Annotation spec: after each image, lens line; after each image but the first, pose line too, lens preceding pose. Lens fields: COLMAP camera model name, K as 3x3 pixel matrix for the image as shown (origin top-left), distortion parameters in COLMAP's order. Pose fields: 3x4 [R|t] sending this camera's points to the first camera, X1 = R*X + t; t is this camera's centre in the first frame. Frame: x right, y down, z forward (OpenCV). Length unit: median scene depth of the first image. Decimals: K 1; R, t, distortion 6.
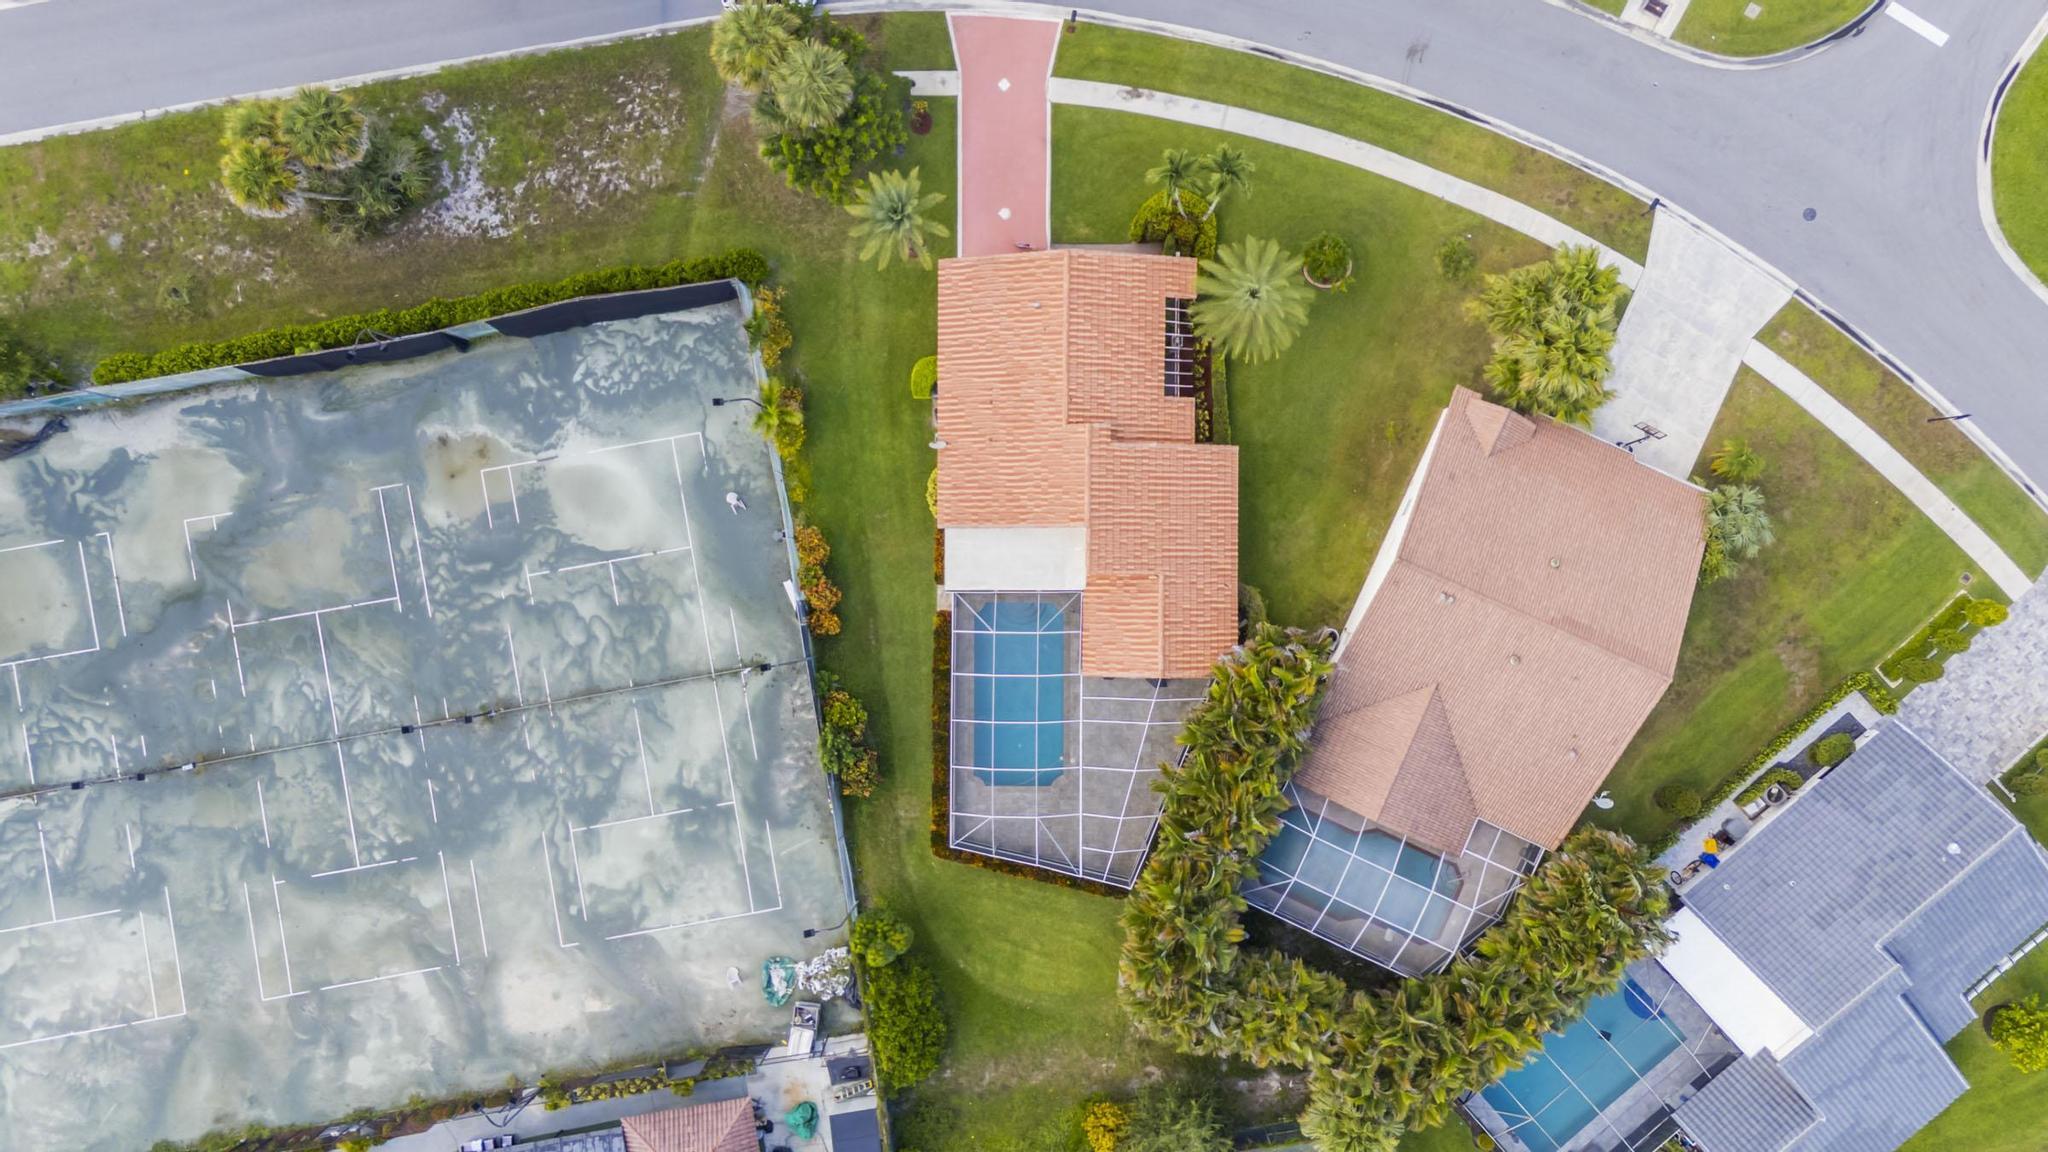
lens RADIAL K [[1523.6, 0, 1044.6], [0, 1523.6, 583.1], [0, 0, 1]] dist [0.053473, 0.021448]
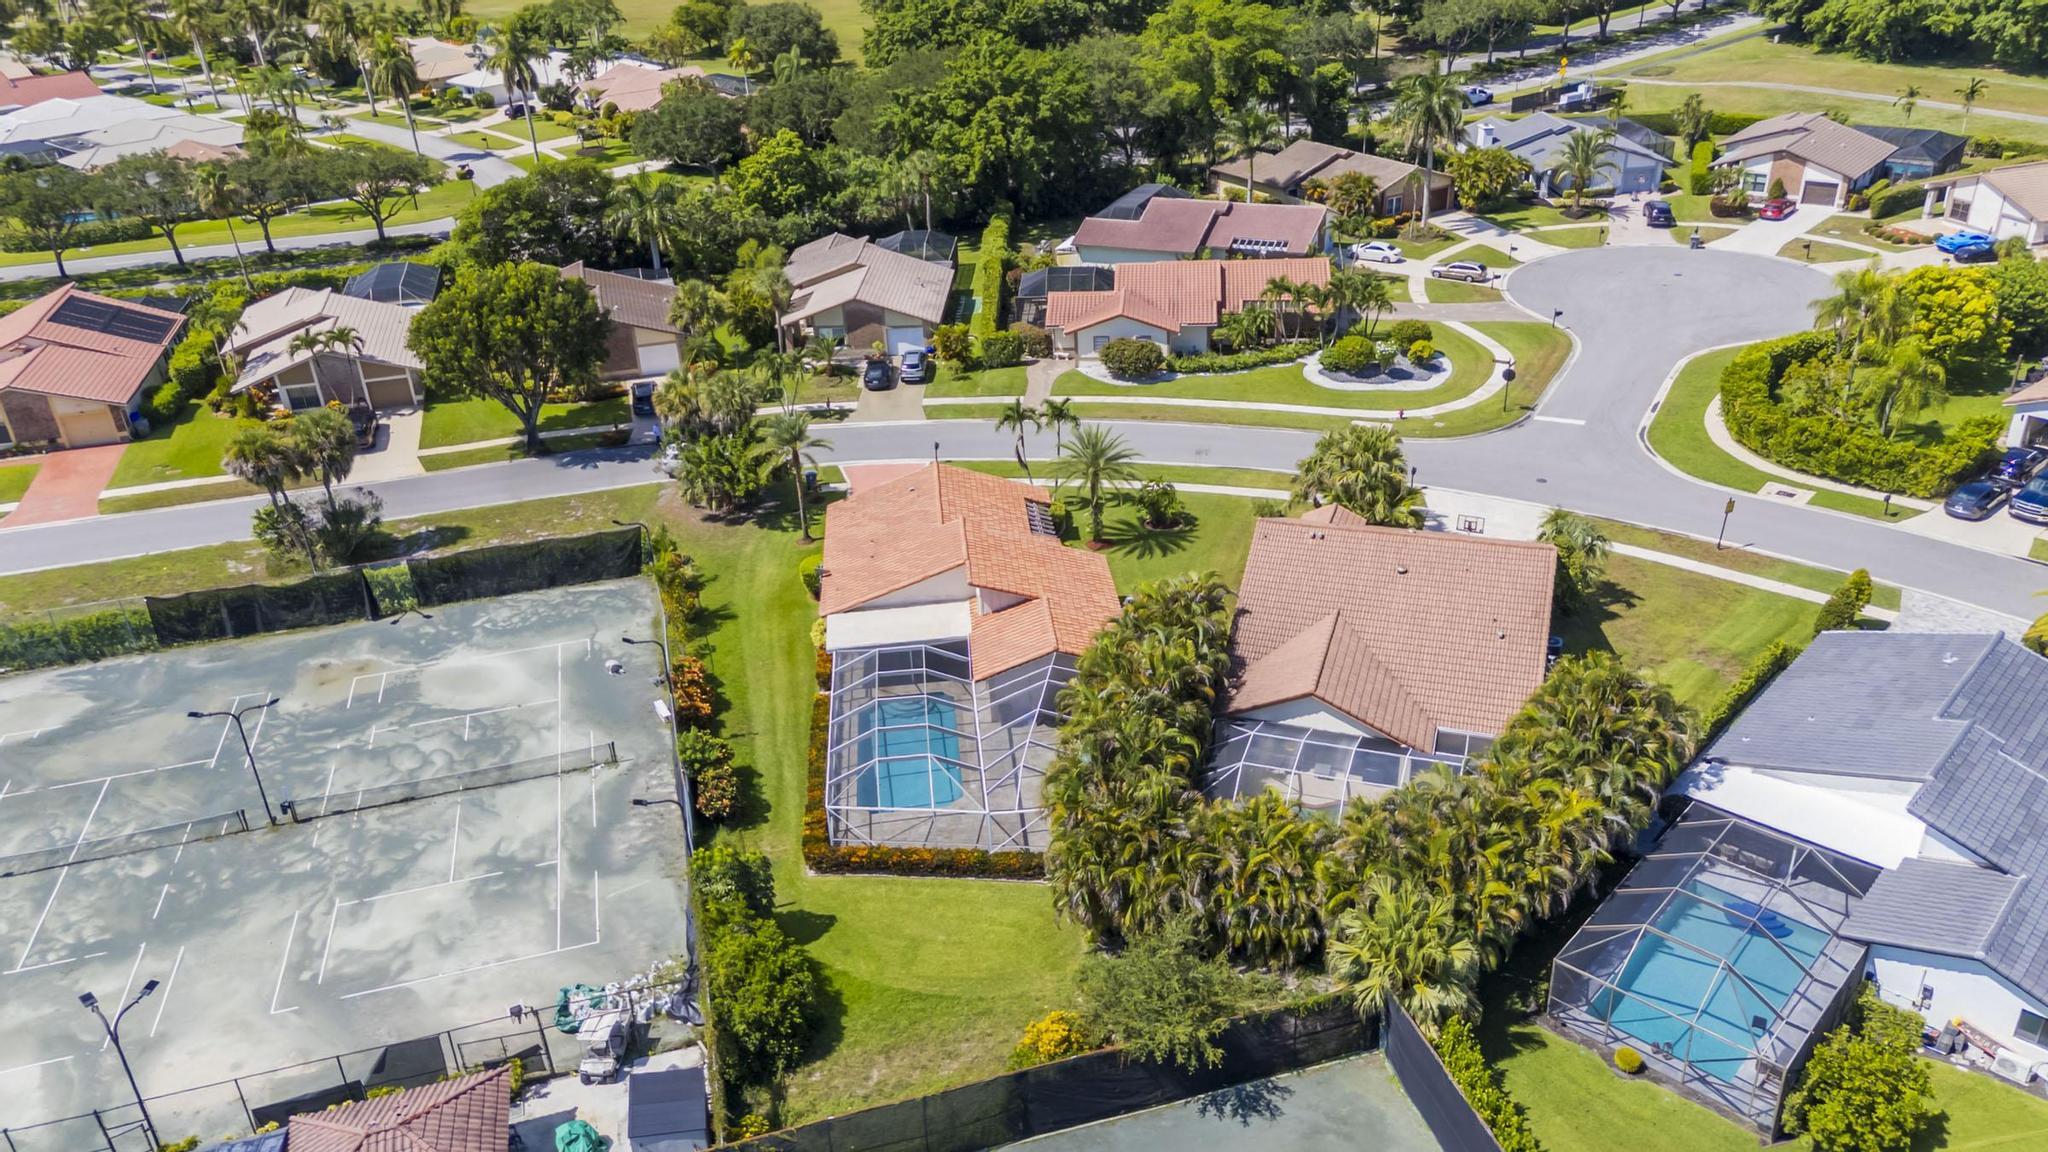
lens RADIAL K [[1523.6, 0, 1023.8], [0, 1523.6, 572.0], [0, 0, 1]] dist [0.053473, 0.021448]
pose [[0.995589, -0.046399, 0.081541, -0.016989], [0.093731, 0.454511, -0.885796, 0.814855], [0.004039, 0.889532, 0.456856, 0.493163]]
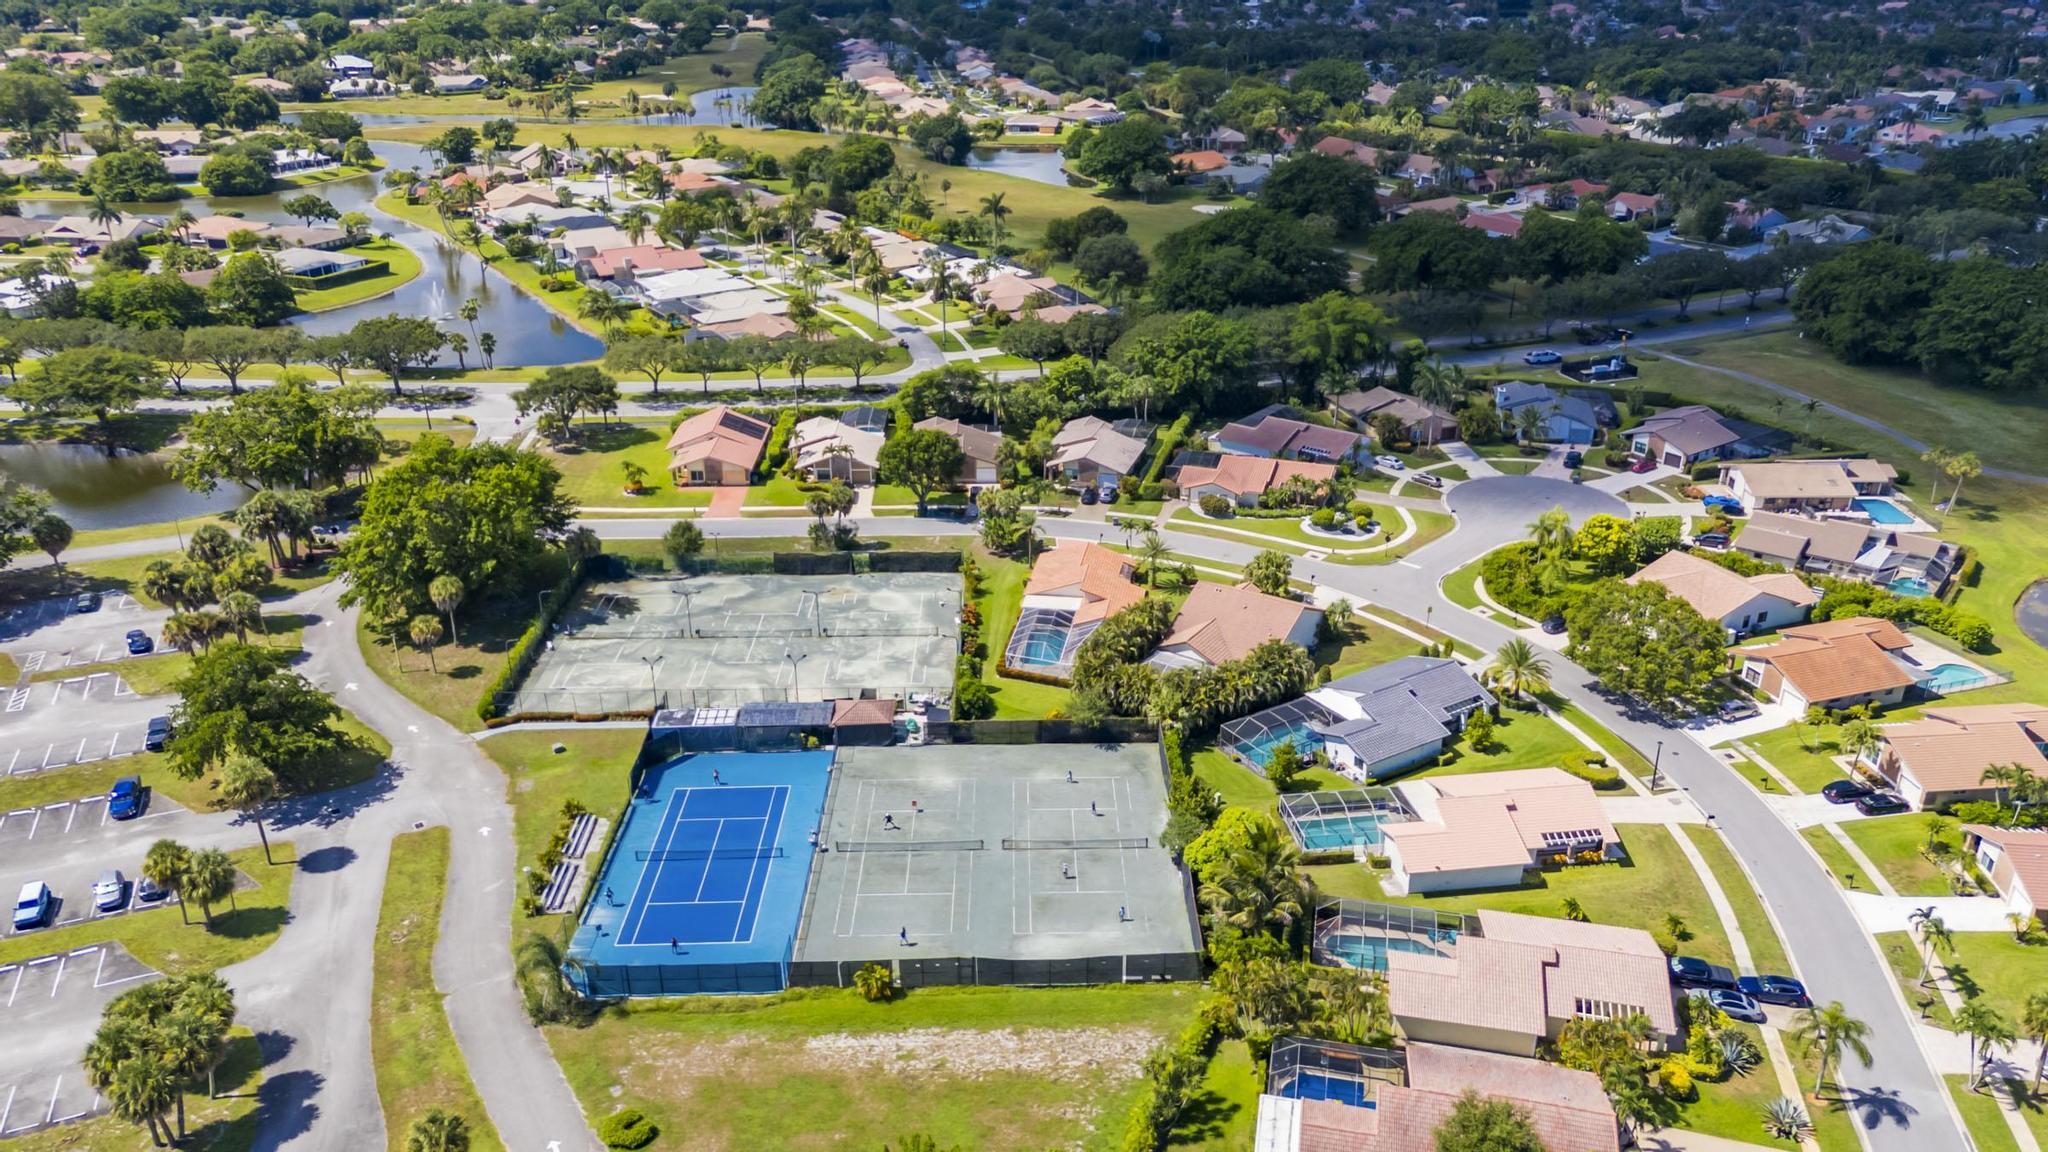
lens RADIAL K [[1523.6, 0, 1007.6], [0, 1523.6, 577.8], [0, 0, 1]] dist [0.053473, 0.021448]
pose [[0.984247, 0.099425, -0.146193, 0.255993], [-0.174136, 0.402221, -0.898830, 2.115102], [-0.030564, 0.910128, 0.413198, -0.059738]]
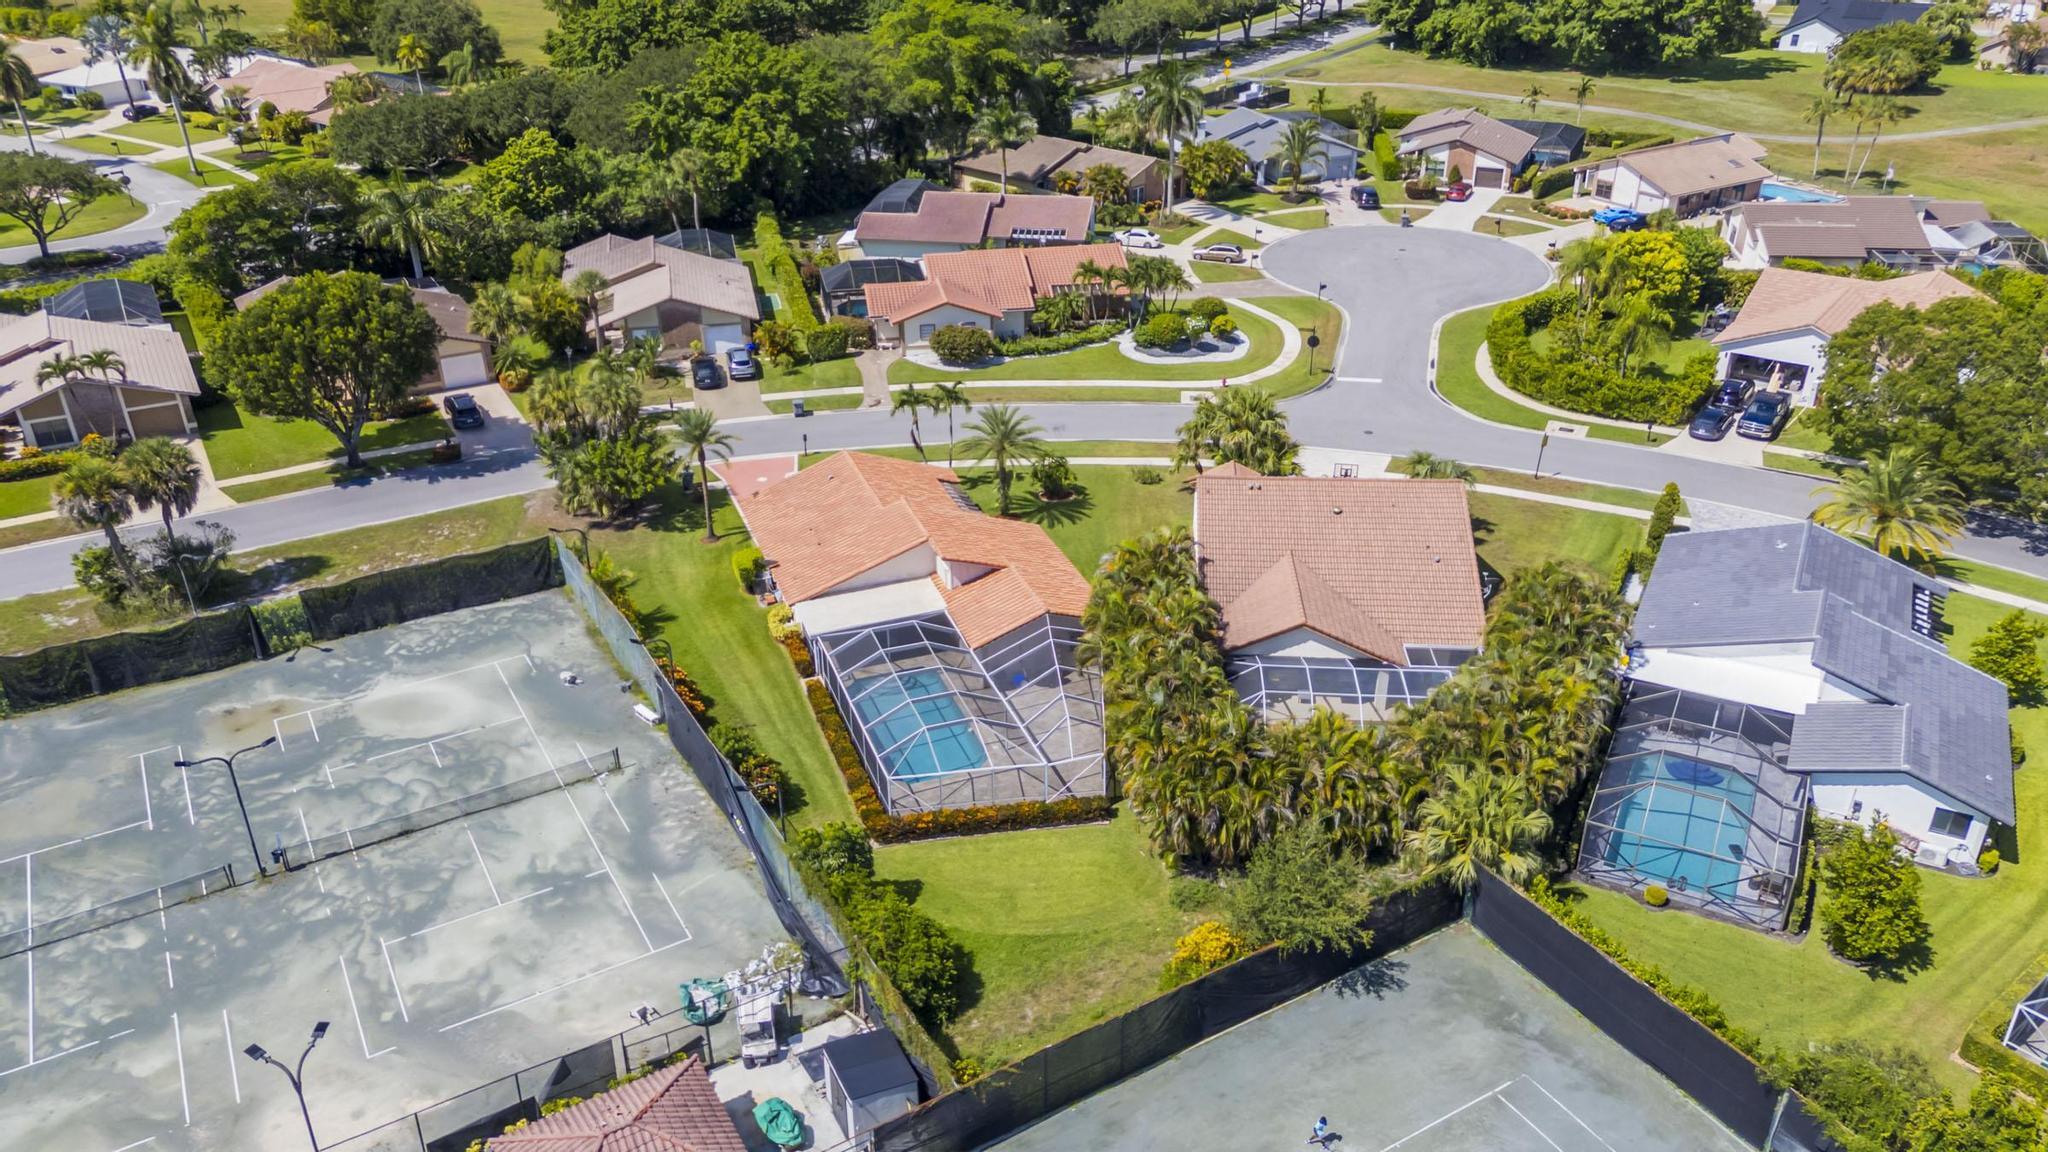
lens RADIAL K [[1523.6, 0, 1029.7], [0, 1523.6, 574.0], [0, 0, 1]] dist [0.053473, 0.021448]
pose [[0.935330, -0.132001, 0.328226, -0.238694], [0.352278, 0.432789, -0.829816, 0.809912], [-0.032516, 0.891779, 0.451301, 0.498684]]
